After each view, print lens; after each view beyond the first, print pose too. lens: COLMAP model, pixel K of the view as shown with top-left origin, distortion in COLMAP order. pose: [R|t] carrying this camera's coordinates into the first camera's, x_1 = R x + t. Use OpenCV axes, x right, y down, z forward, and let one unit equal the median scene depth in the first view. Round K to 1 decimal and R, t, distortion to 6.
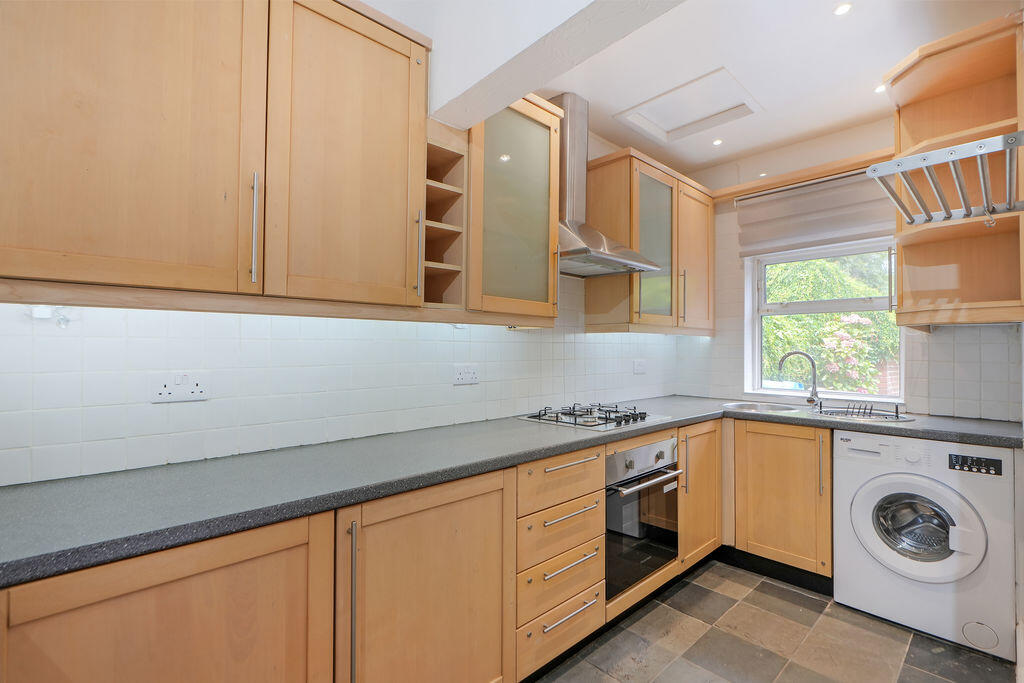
lens RADIAL K [[464.5, 0, 515.3], [0, 464.5, 345.2], [0, 0, 1]] dist [-0.002197, -0.000271]
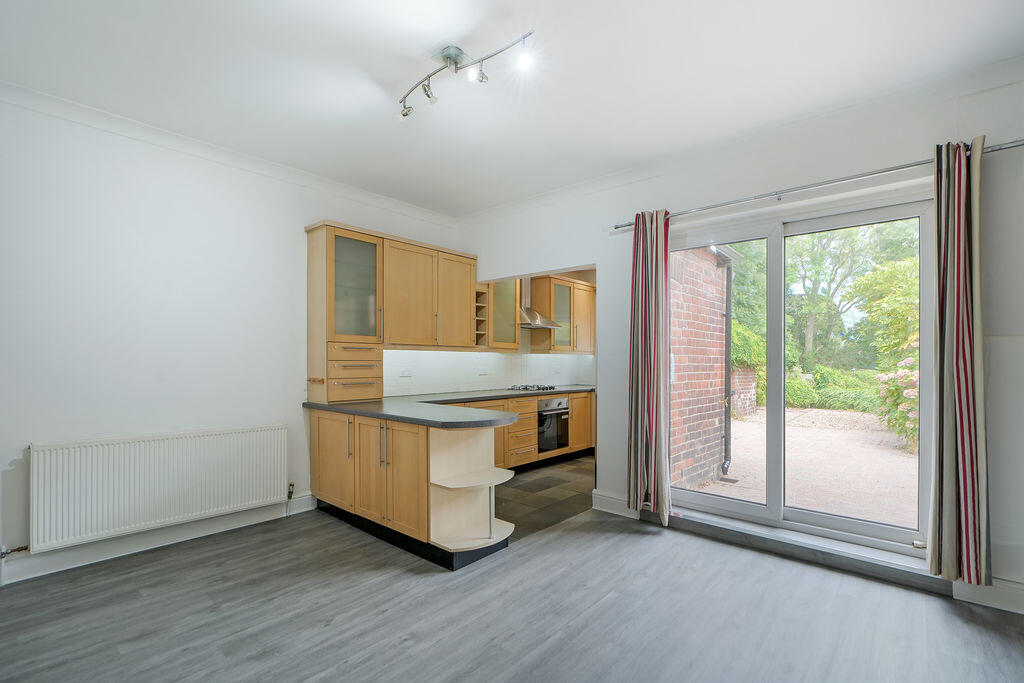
lens RADIAL K [[480.5, 0, 510.5], [0, 480.5, 362.3], [0, 0, 1]] dist [-0.000860, -0.000227]
pose [[0.995511, -0.004131, 0.094561, -0.204307], [0.003448, 0.999967, 0.007381, -0.004735], [-0.094588, -0.007022, 0.995492, -1.590705]]
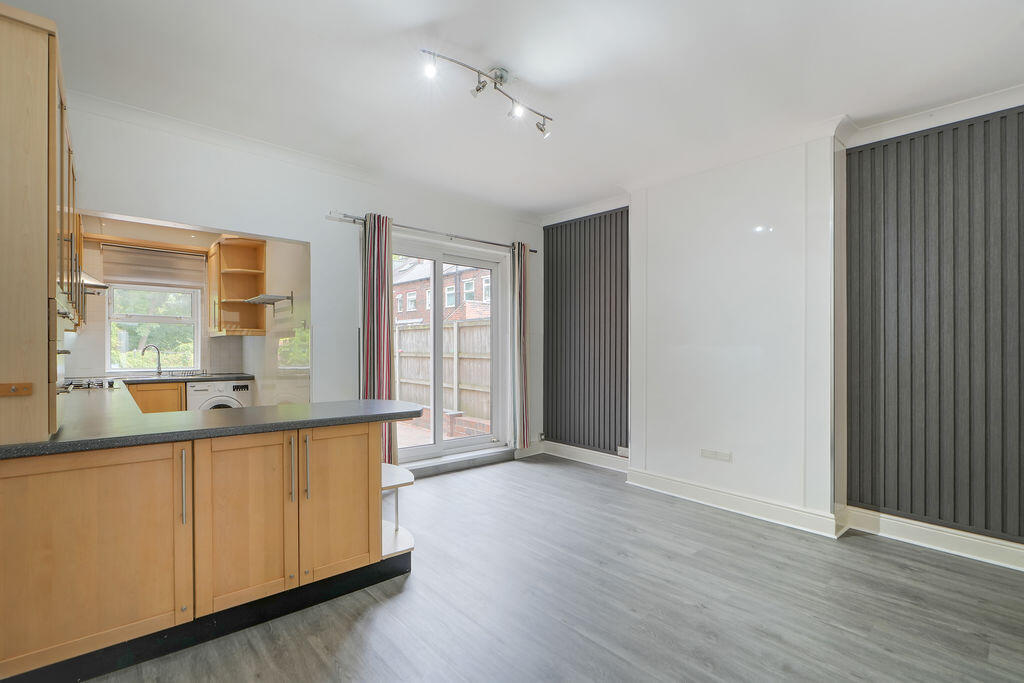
lens RADIAL K [[464.5, 0, 515.3], [0, 464.5, 345.2], [0, 0, 1]] dist [-0.002197, -0.000271]
pose [[0.028325, -0.002747, 0.999595, -1.411000], [-0.006116, 0.999977, 0.002922, -0.002758], [-0.999580, -0.006196, 0.028308, -0.561151]]
